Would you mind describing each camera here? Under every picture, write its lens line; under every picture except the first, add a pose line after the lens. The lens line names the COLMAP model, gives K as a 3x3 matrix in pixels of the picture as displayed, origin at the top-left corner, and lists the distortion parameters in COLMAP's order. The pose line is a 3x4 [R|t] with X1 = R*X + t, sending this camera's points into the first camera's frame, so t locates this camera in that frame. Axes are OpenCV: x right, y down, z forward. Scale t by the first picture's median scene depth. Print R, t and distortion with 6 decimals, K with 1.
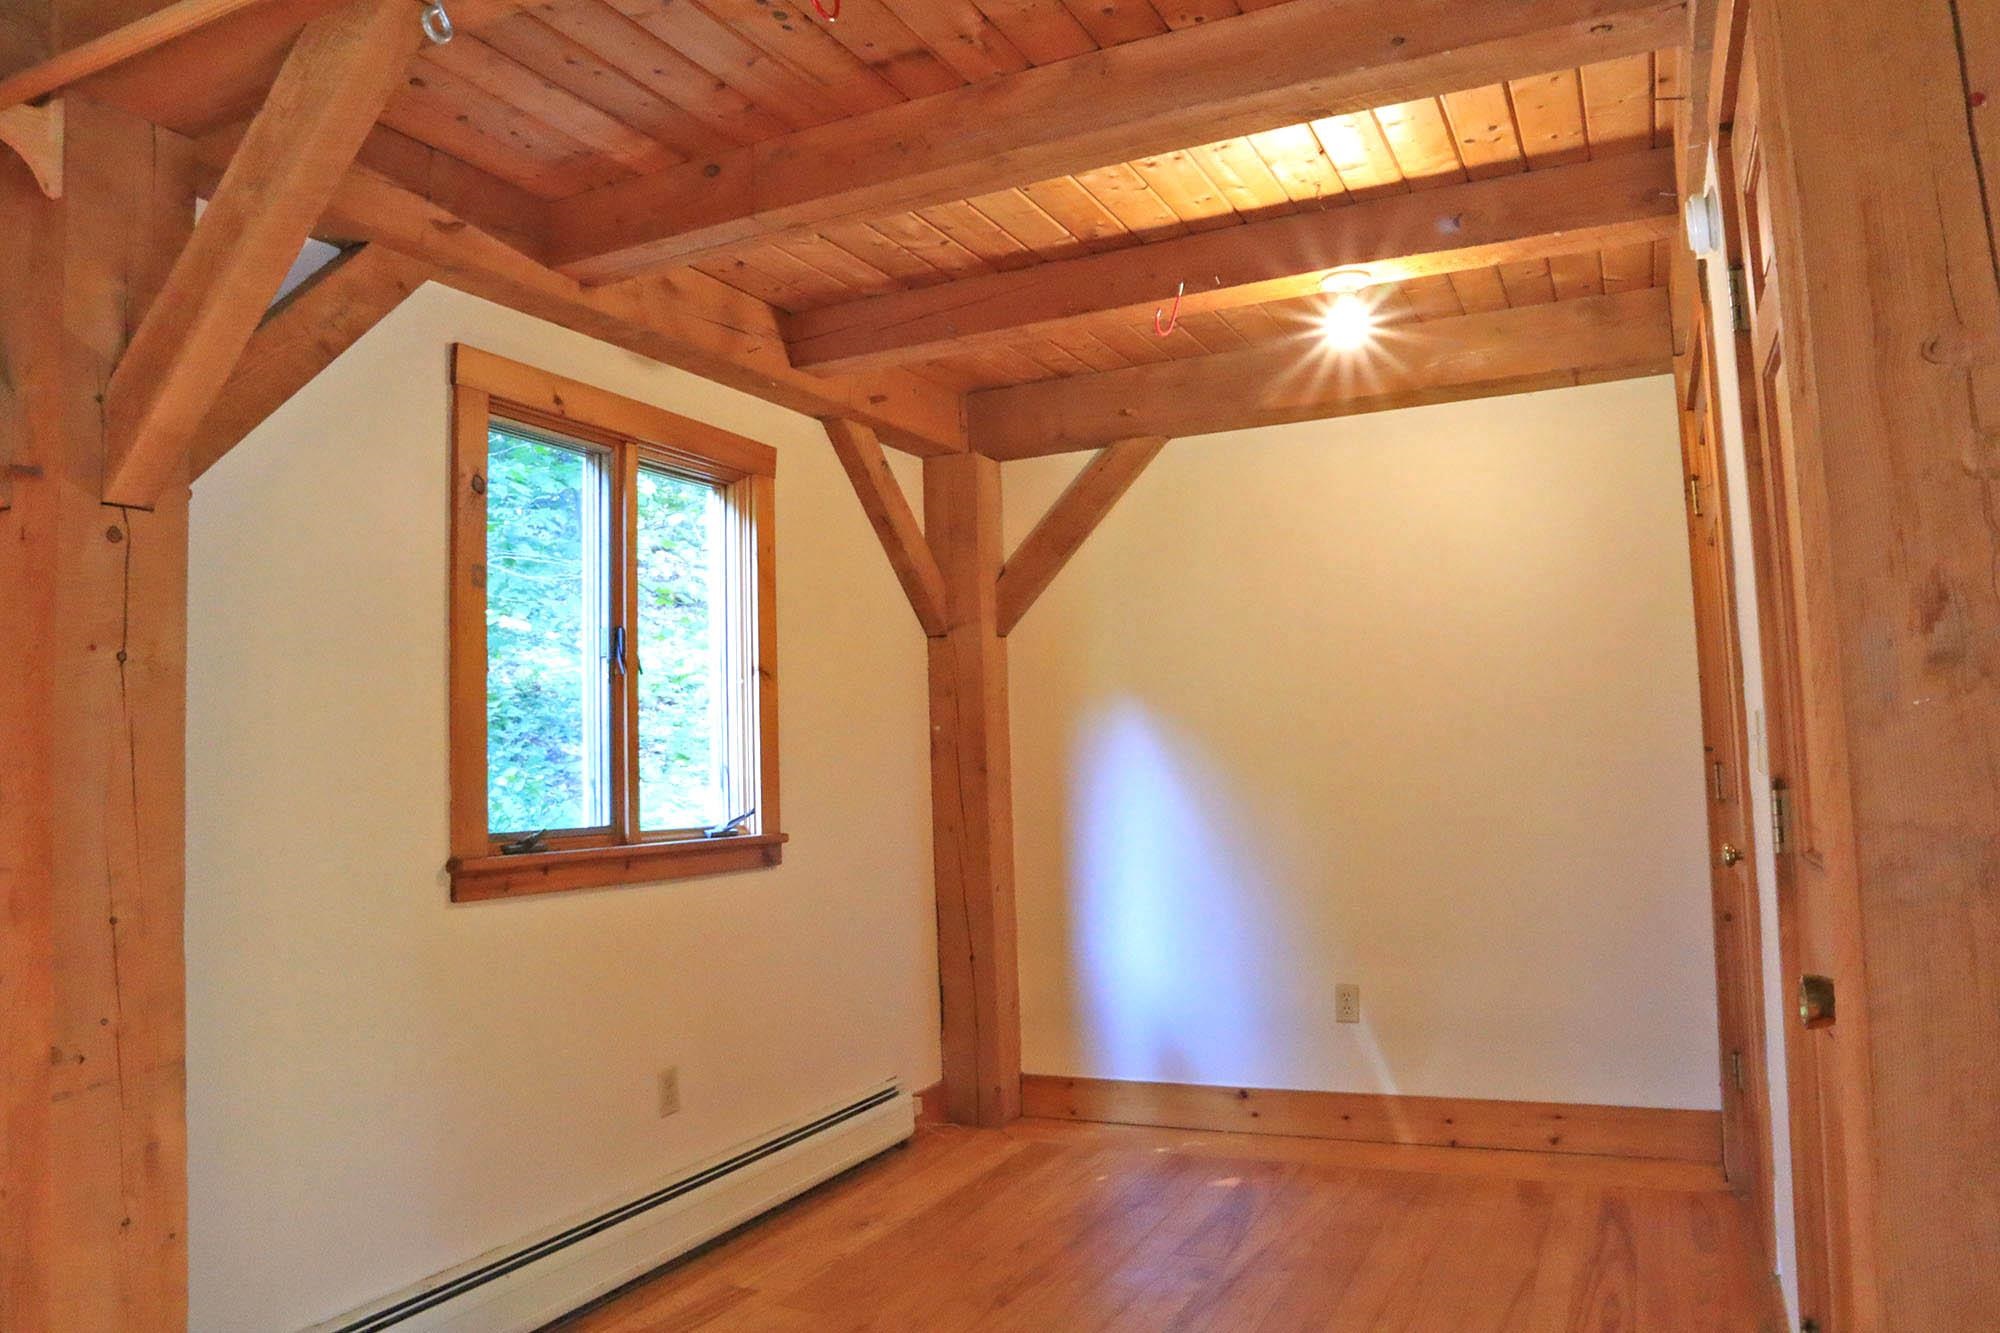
lens RADIAL K [[1368.1, 0, 1059.1], [0, 1368.1, 709.3], [0, 0, 1]] dist [-0.001894, 0.000296]
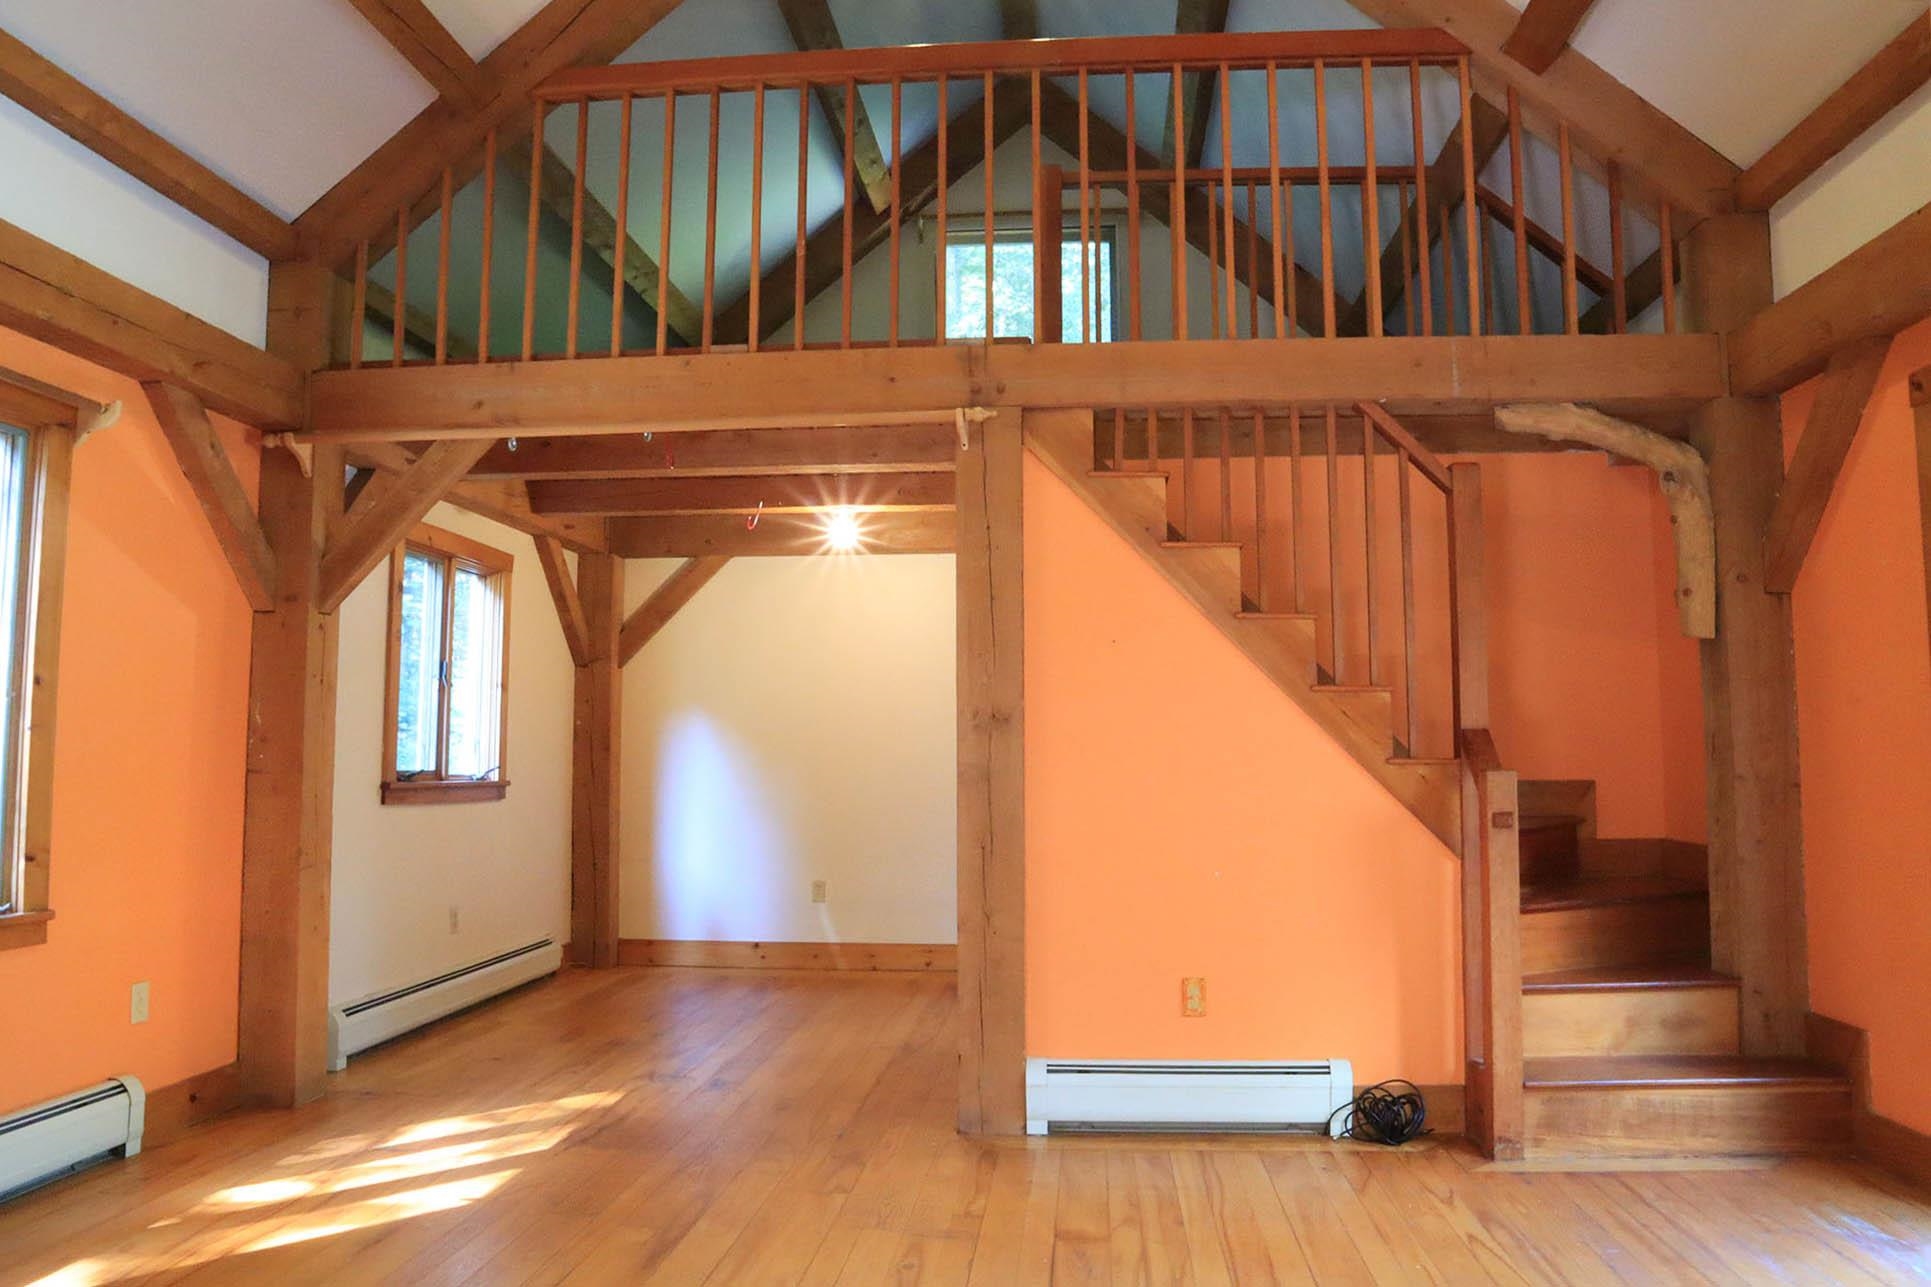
lens RADIAL K [[1367.5, 0, 965.5], [0, 1367.5, 643.5], [0, 0, 1]] dist [-0.006265, -0.001784]
pose [[0.942523, 0.066314, 0.327494, -0.210434], [-0.050556, 0.997127, -0.056406, -0.012057], [-0.330293, 0.036607, 0.943168, -0.734383]]
